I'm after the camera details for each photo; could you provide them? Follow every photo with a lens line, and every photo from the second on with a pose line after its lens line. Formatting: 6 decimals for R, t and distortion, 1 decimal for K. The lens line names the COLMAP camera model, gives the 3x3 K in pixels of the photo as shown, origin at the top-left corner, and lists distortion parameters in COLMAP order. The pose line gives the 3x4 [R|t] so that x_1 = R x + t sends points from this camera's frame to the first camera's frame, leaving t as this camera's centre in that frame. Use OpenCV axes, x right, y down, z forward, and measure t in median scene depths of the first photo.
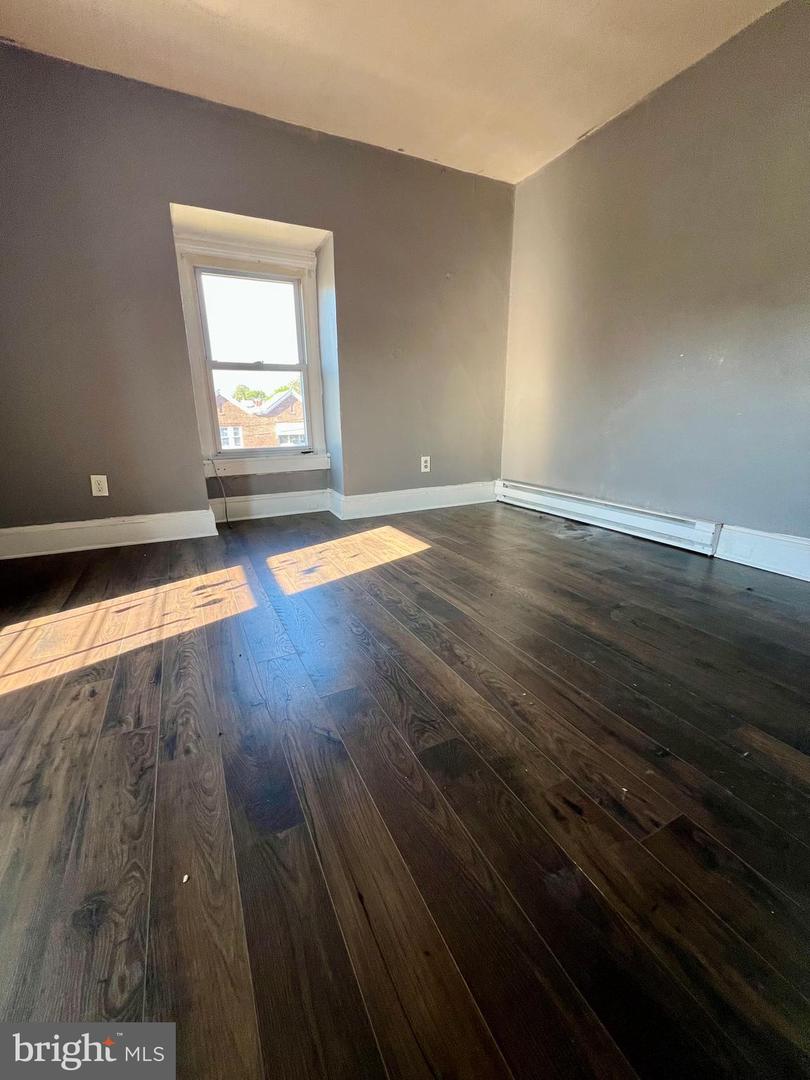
lens RADIAL K [[433.5, 0, 405.0], [0, 433.5, 540.0], [0, 0, 1]] dist [-0.002440, -0.000032]
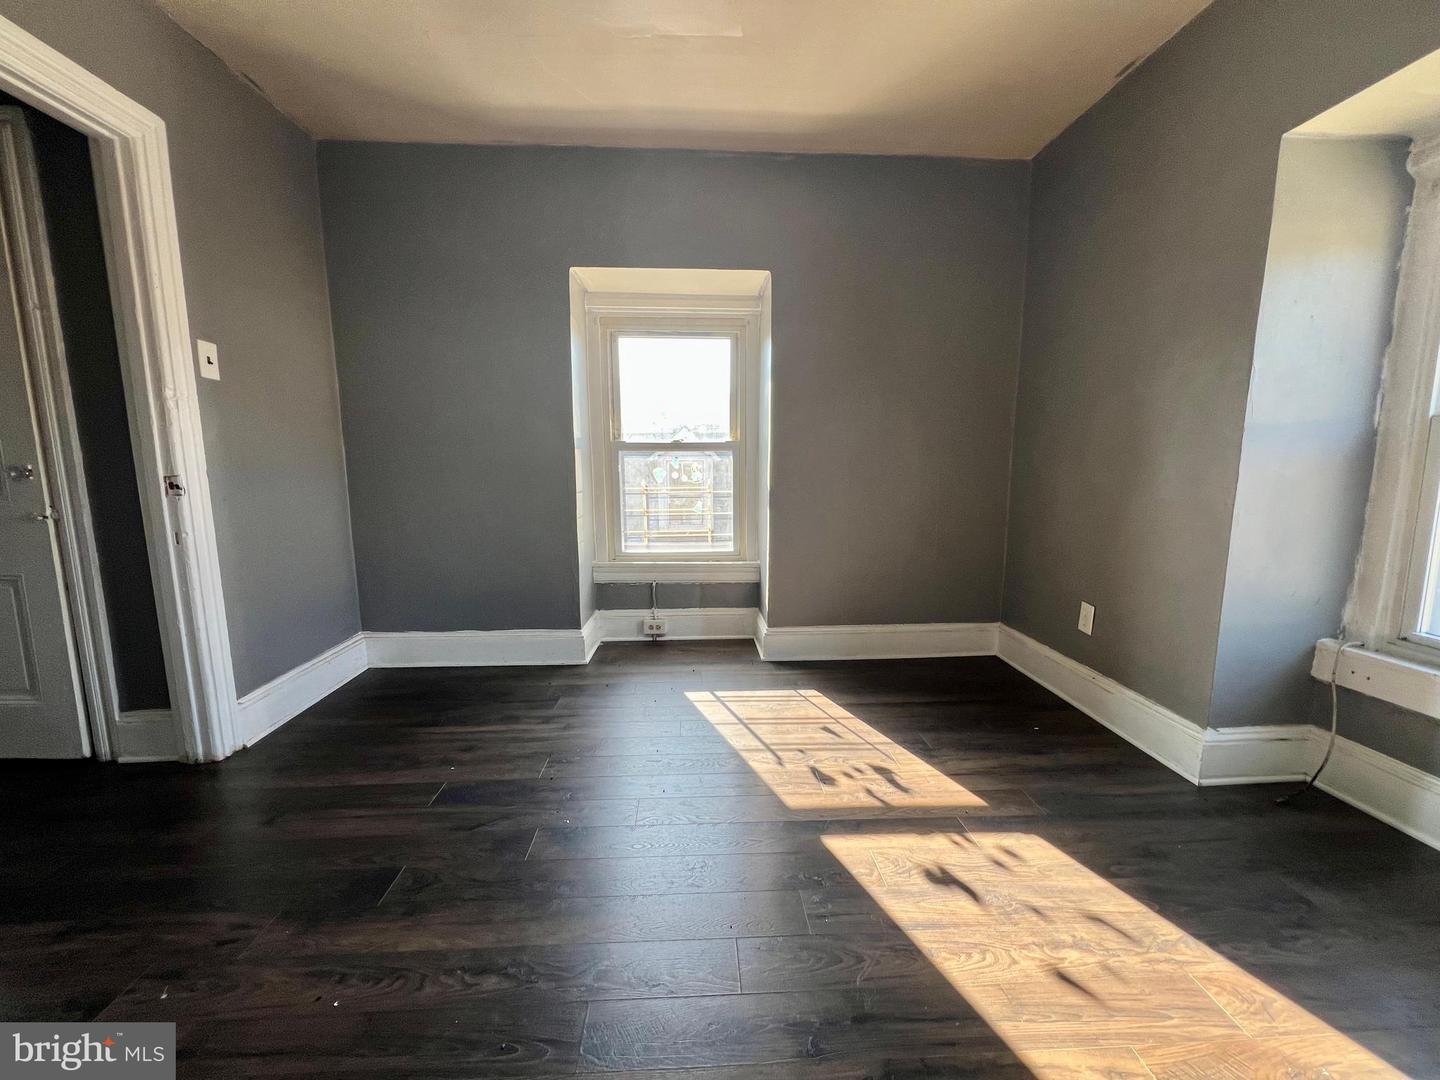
lens RADIAL K [[574.9, 0, 708.6], [0, 574.9, 541.9], [0, 0, 1]] dist [-0.002961, 0.000032]
pose [[-0.407500, 0.137215, -0.902838, 0.366986], [-0.248438, 0.934701, 0.254191, -0.336126], [0.878762, 0.327882, -0.346801, 0.778861]]
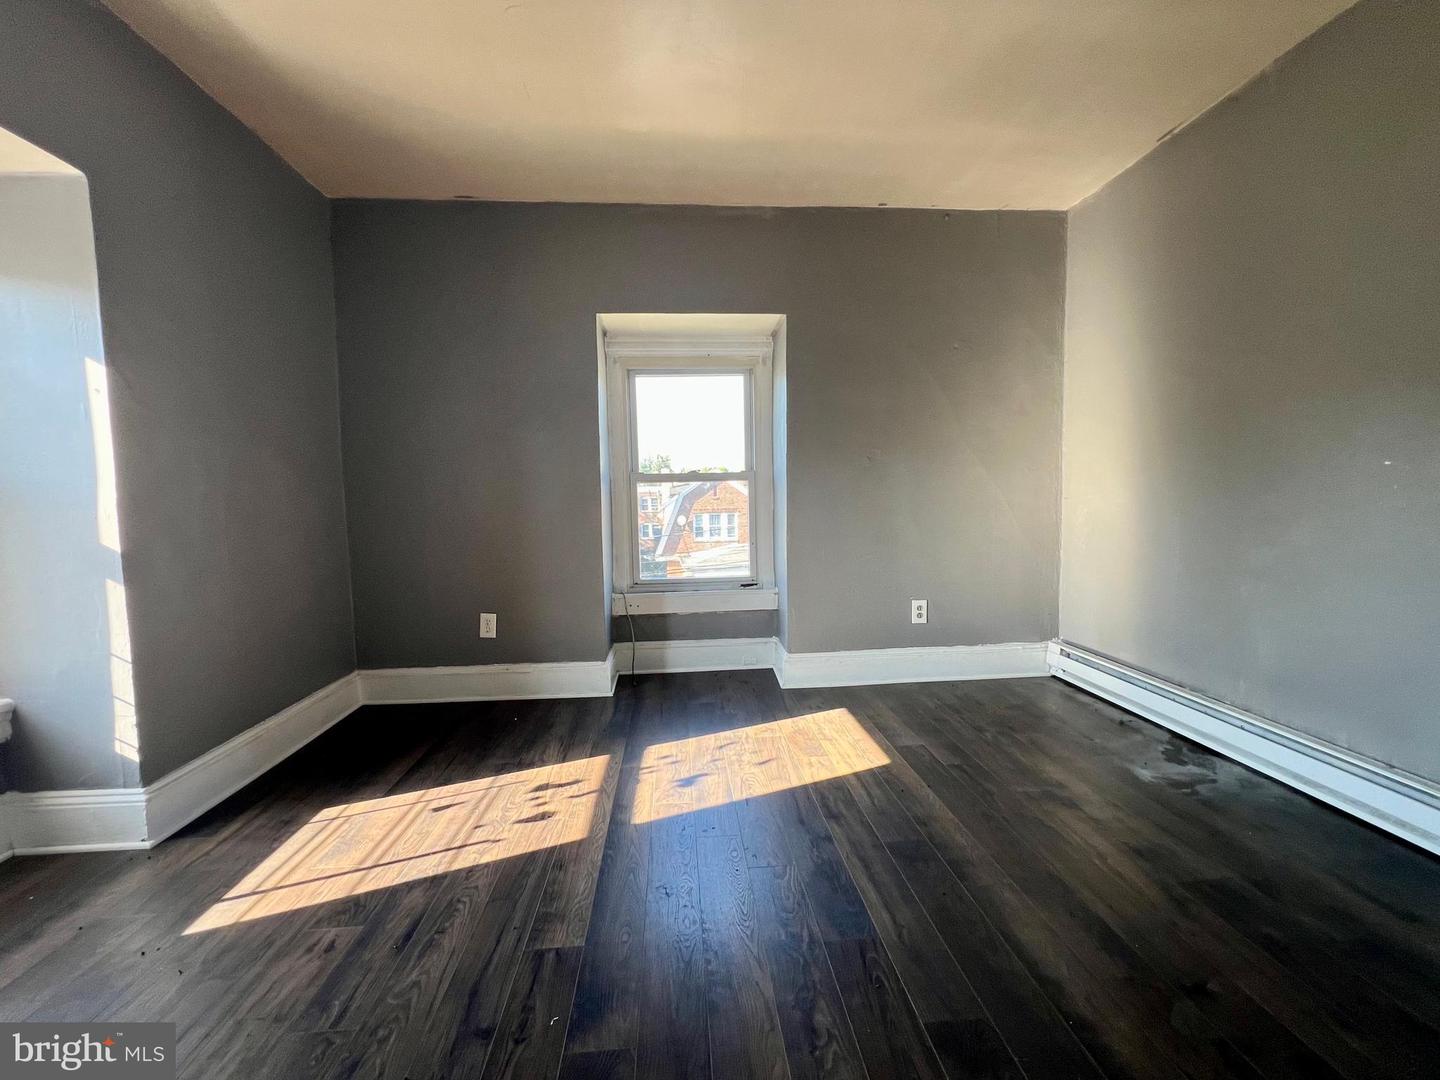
lens RADIAL K [[615.7, 0, 726.0], [0, 615.7, 540.0], [0, 0, 1]] dist [0.001014, -0.000220]
pose [[0.926420, 0.020705, -0.375921, 0.176055], [-0.096636, 0.978112, -0.184279, -0.116392], [0.363877, 0.207047, 0.908144, 0.048523]]
